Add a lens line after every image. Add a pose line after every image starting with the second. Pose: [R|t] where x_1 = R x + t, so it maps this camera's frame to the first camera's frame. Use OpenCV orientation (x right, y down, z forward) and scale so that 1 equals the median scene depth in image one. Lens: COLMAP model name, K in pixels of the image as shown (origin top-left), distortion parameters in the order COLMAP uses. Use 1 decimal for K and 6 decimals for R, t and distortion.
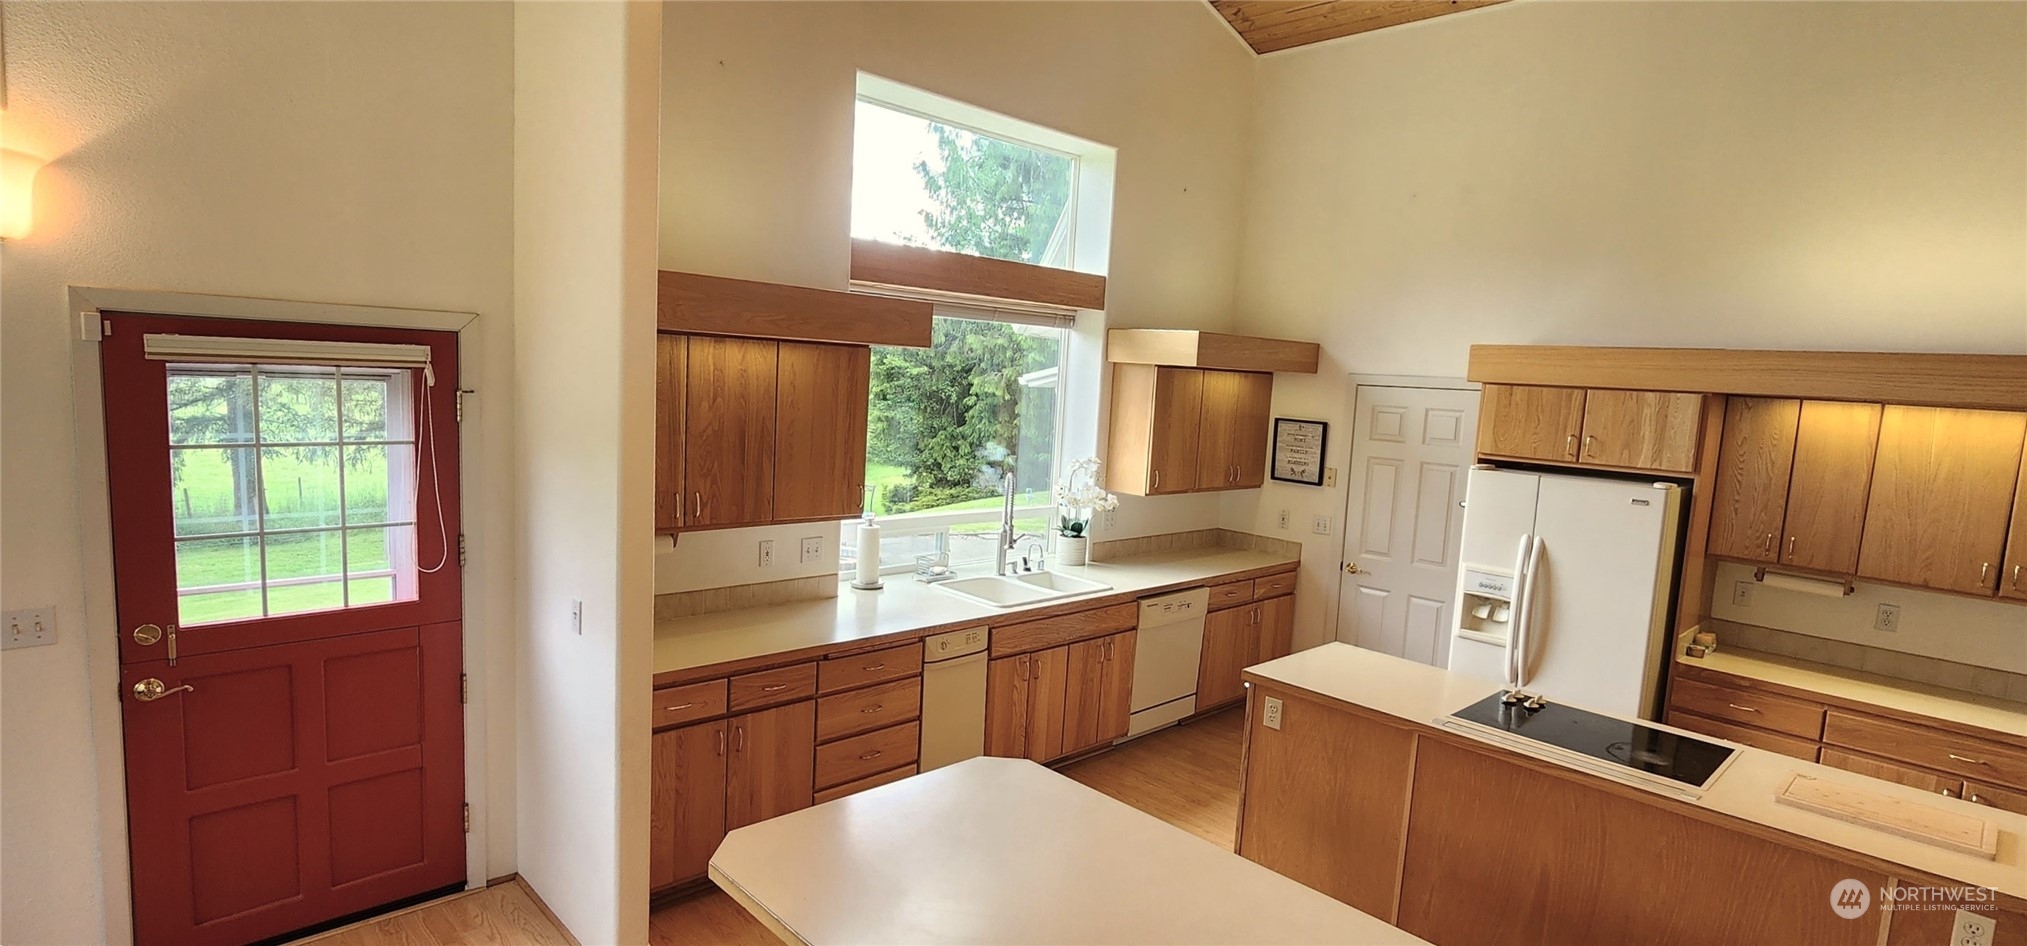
lens RADIAL K [[994.1, 0, 999.0], [0, 994.1, 488.0], [0, 0, 1]] dist [-0.004063, 0.000124]
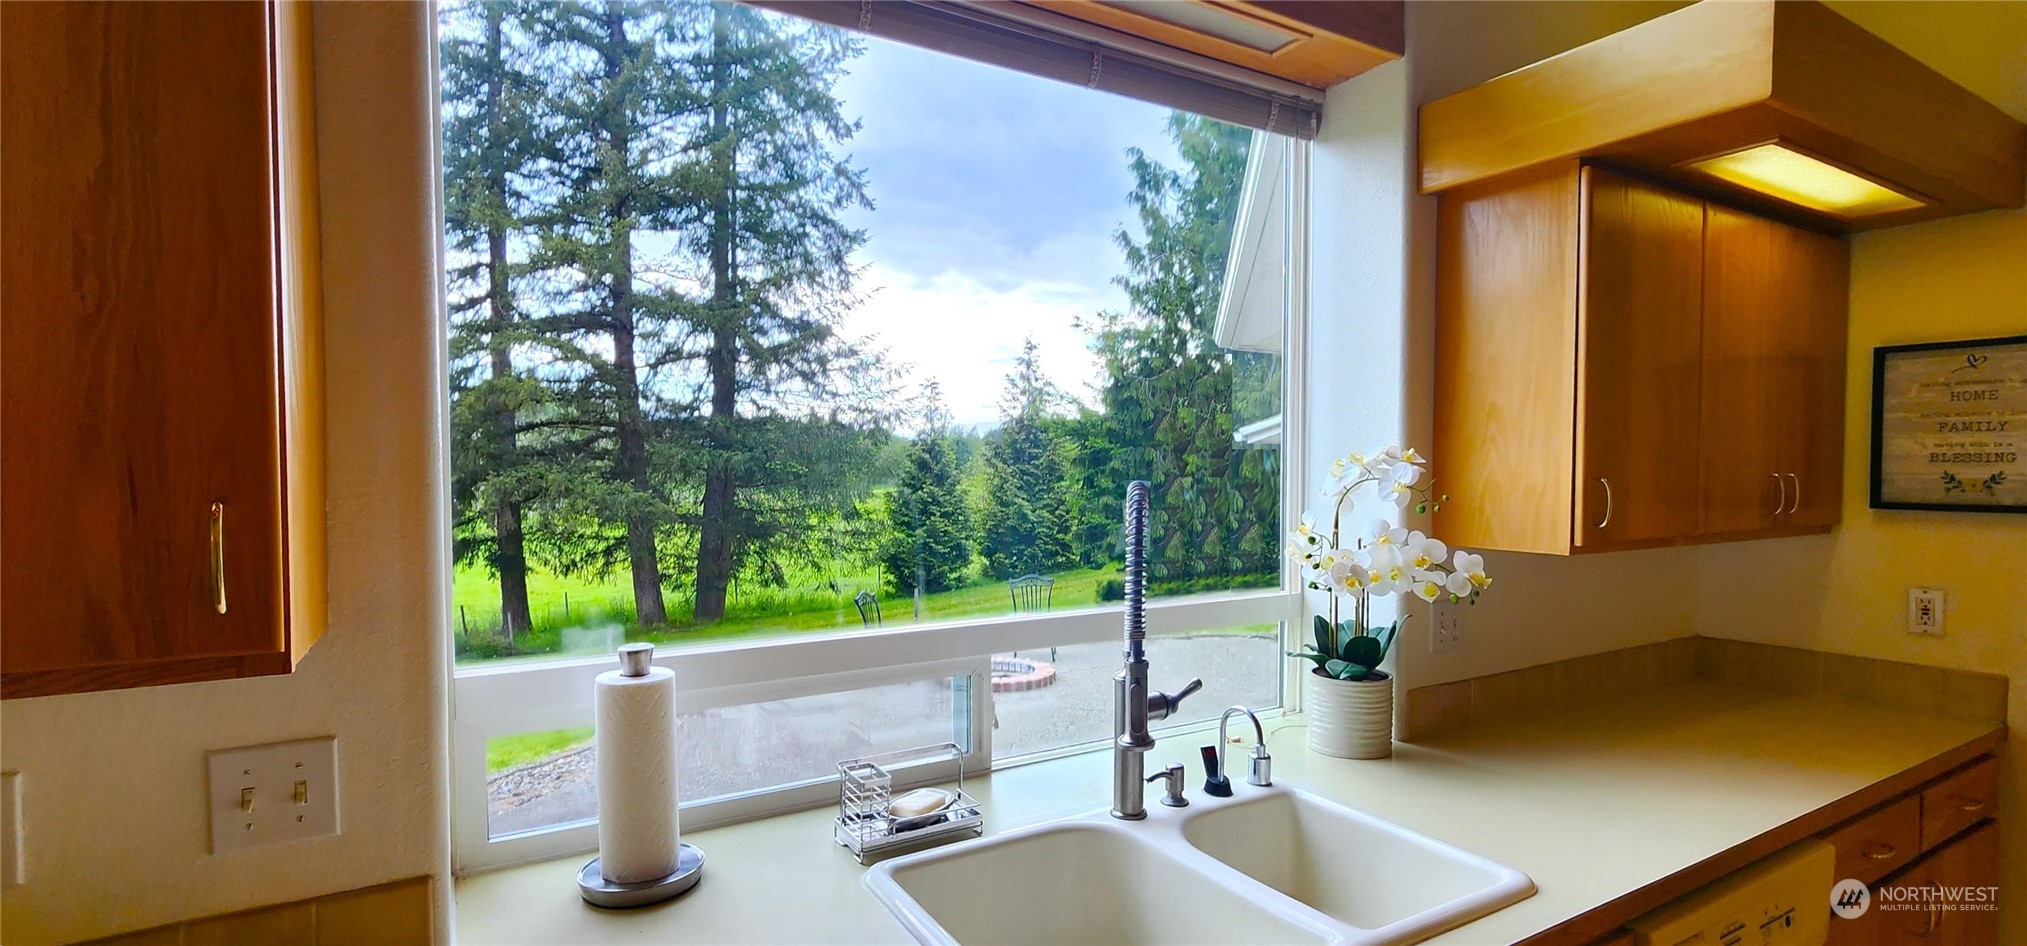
lens RADIAL K [[933.3, 0, 1017.8], [0, 933.3, 507.1], [0, 0, 1]] dist [0.000189, 0.000160]
pose [[0.973892, -0.049079, -0.221642, 0.042138], [0.030072, 0.995637, -0.088335, 0.017604], [0.225011, 0.079364, 0.971119, 0.782579]]
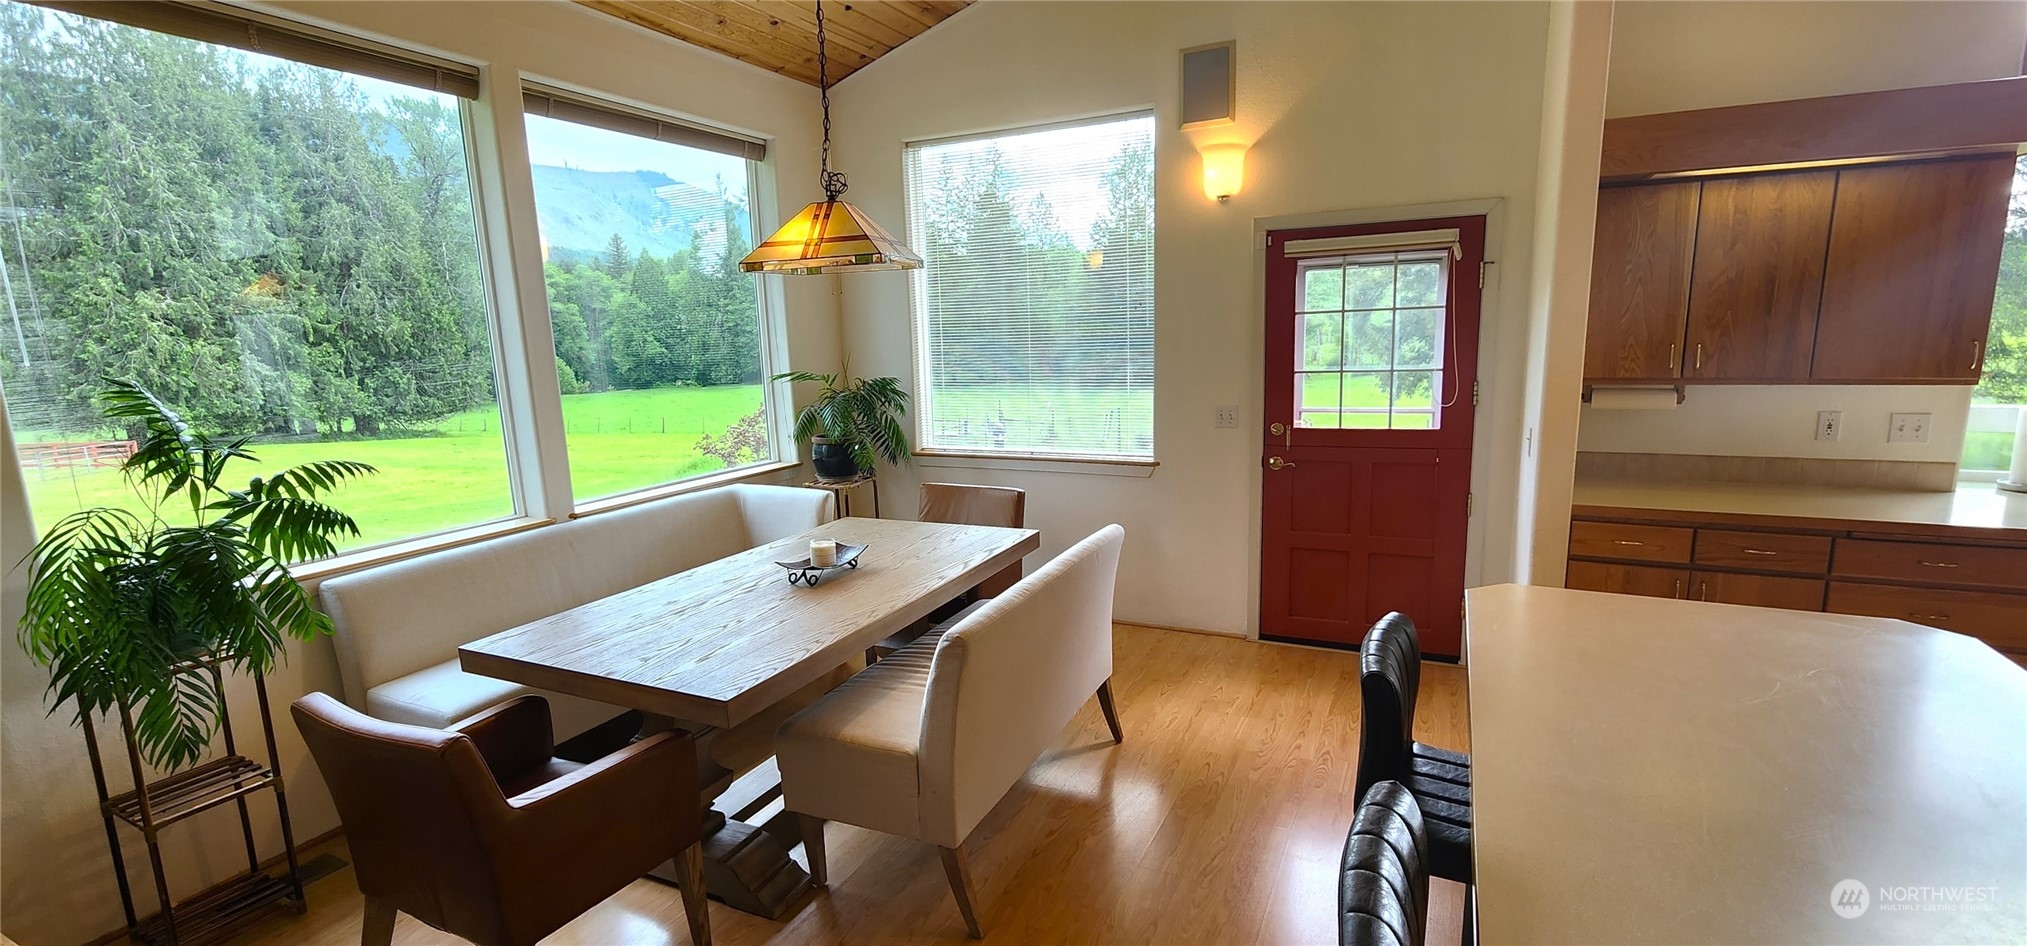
lens RADIAL K [[880.1, 0, 1016.0], [0, 880.1, 487.9], [0, 0, 1]] dist [-0.002854, -0.000087]
pose [[0.344332, 0.107535, -0.932669, 0.231667], [-0.060286, 0.993901, 0.092338, 0.085429], [0.936910, 0.024432, 0.348715, 0.051247]]
